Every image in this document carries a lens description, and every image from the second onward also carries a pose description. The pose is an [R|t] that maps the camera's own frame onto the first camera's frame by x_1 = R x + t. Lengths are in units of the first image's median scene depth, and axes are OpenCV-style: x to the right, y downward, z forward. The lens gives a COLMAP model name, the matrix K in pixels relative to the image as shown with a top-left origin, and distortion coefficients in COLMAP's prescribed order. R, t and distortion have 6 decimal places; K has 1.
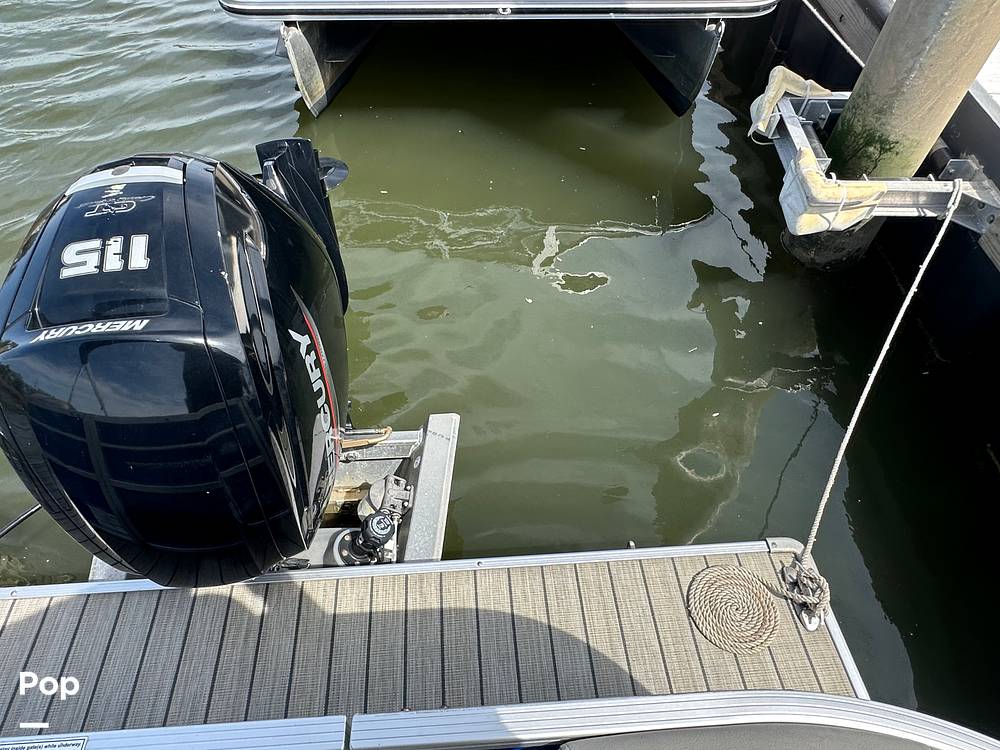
lens RADIAL K [[633.0, 0, 500.0], [0, 633.0, 375.0], [0, 0, 1]] dist [0.021264, 0.000970]
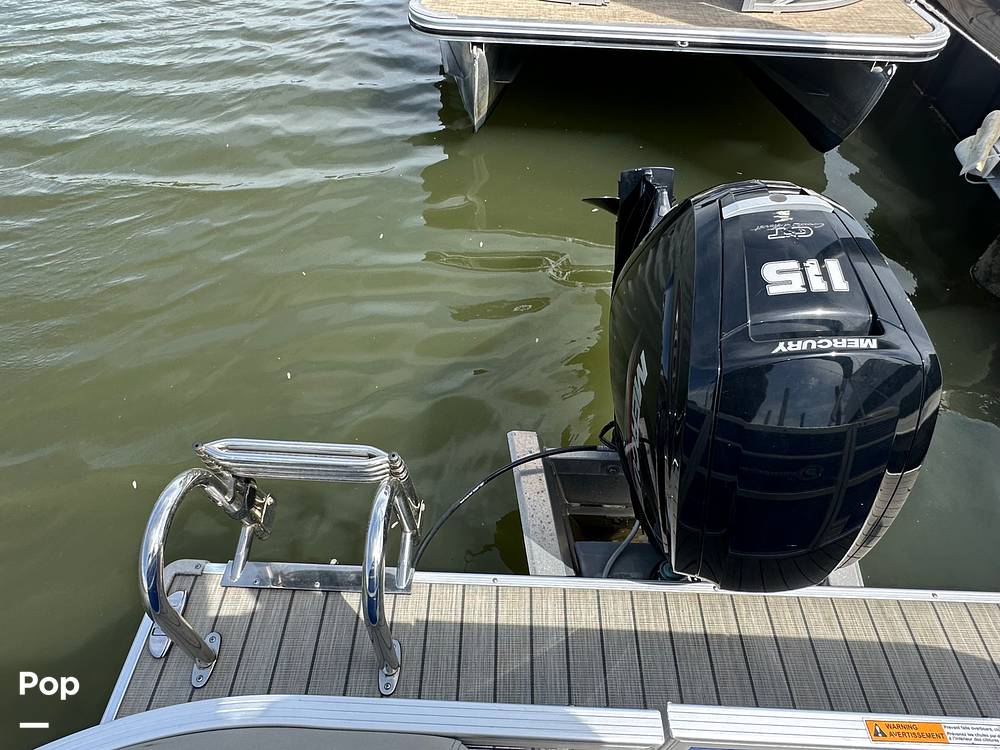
lens RADIAL K [[633.4, 0, 501.8], [0, 633.4, 359.6], [0, 0, 1]] dist [0.031713, -0.001482]
pose [[0.995856, 0.080581, -0.042159, -0.228065], [-0.082515, 0.995513, -0.046325, 0.009896], [0.038236, 0.049612, 0.998036, -0.020028]]
